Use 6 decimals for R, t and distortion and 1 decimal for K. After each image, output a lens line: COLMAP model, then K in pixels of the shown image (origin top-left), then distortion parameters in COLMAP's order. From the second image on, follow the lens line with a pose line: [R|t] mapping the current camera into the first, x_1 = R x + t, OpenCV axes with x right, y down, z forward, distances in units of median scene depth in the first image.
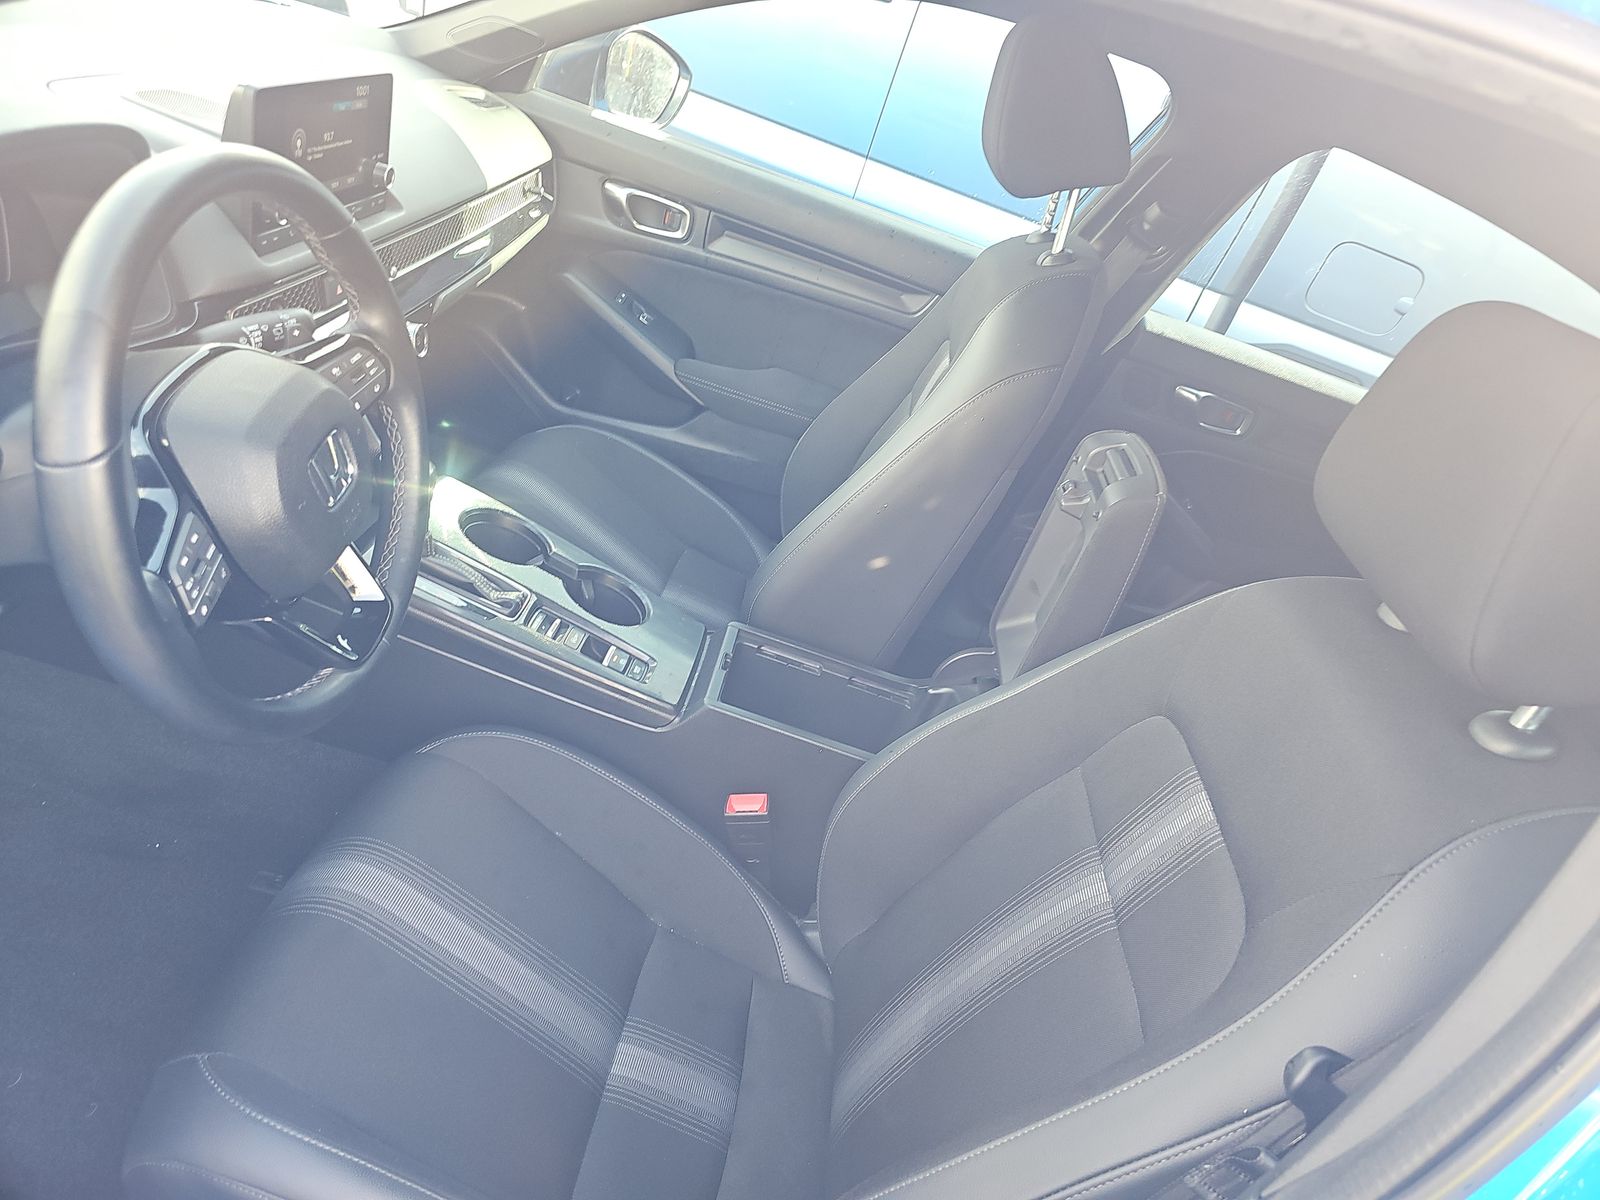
lens RADIAL K [[1049.4, 0, 830.7], [0, 1049.4, 599.5], [0, 0, 1]] dist [0.038817, -0.033678]
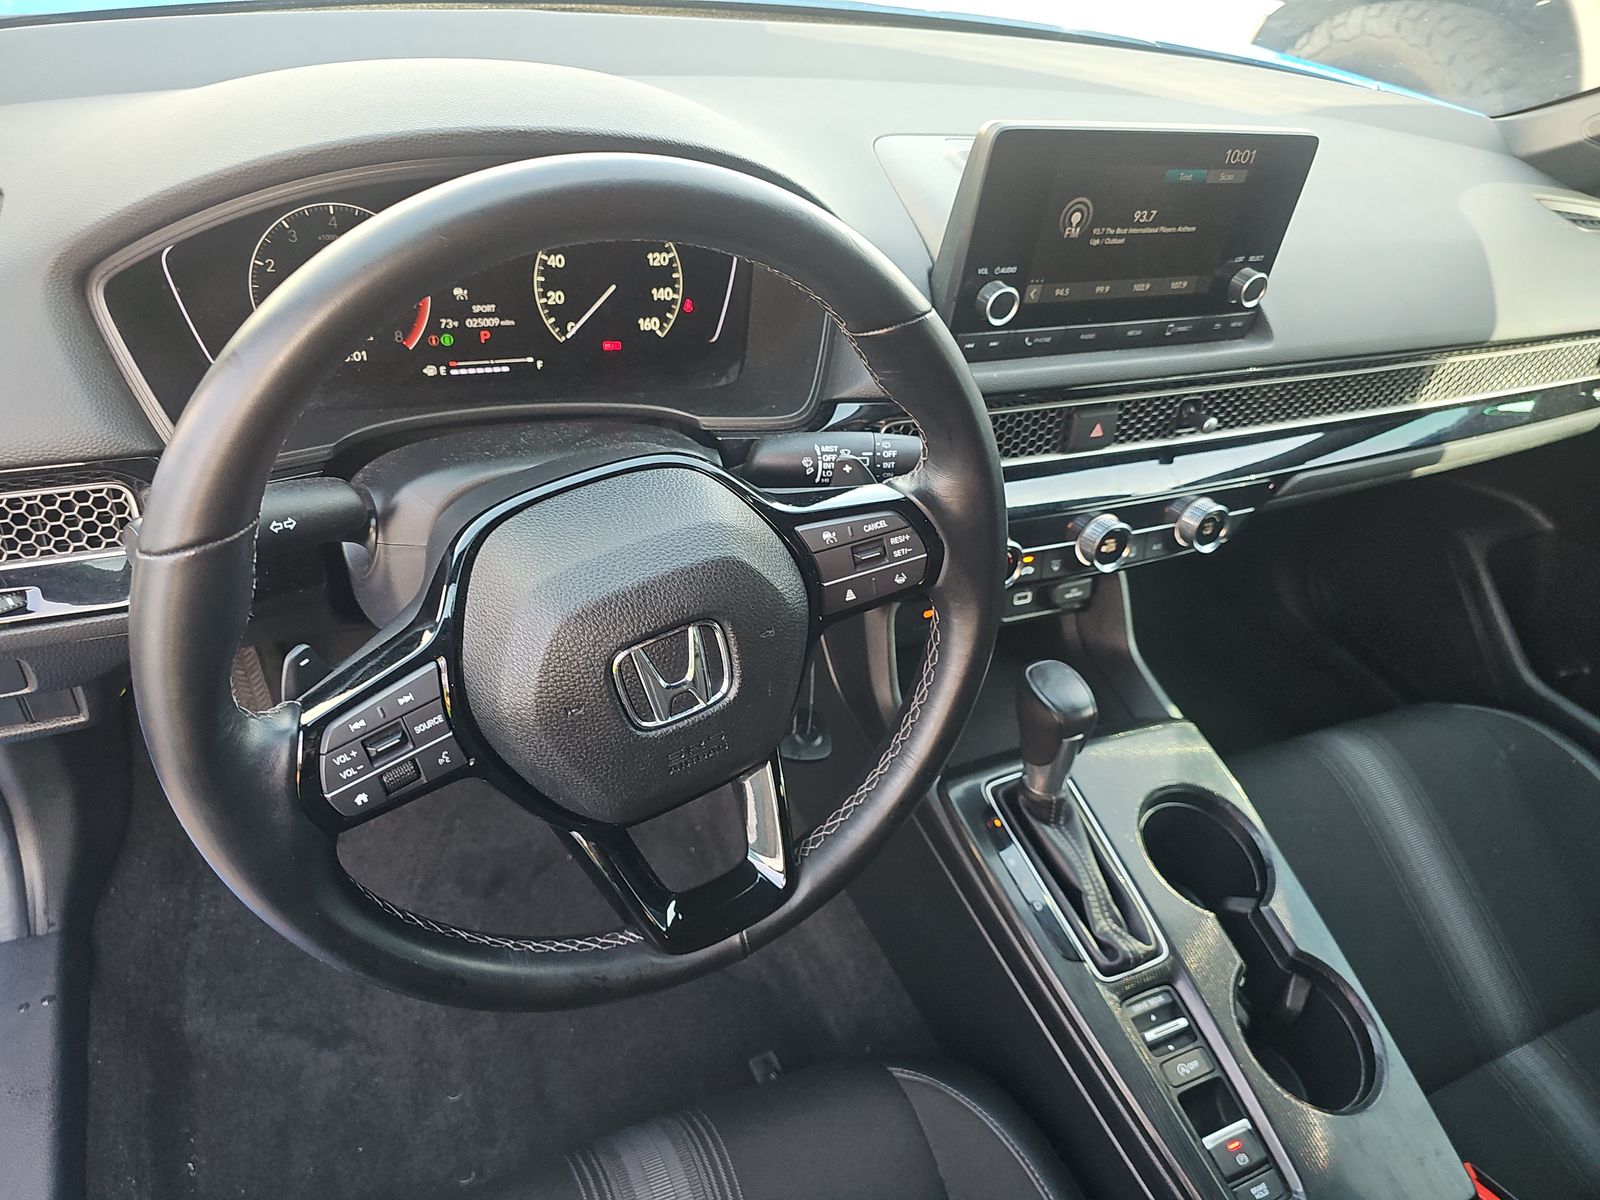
lens RADIAL K [[1049.4, 0, 830.7], [0, 1049.4, 599.5], [0, 0, 1]] dist [0.038817, -0.033678]
pose [[0.507069, 0.336898, -0.793335, 0.034658], [-0.431801, 0.895899, 0.104463, -0.191937], [0.745941, 0.289593, 0.599756, 0.491533]]
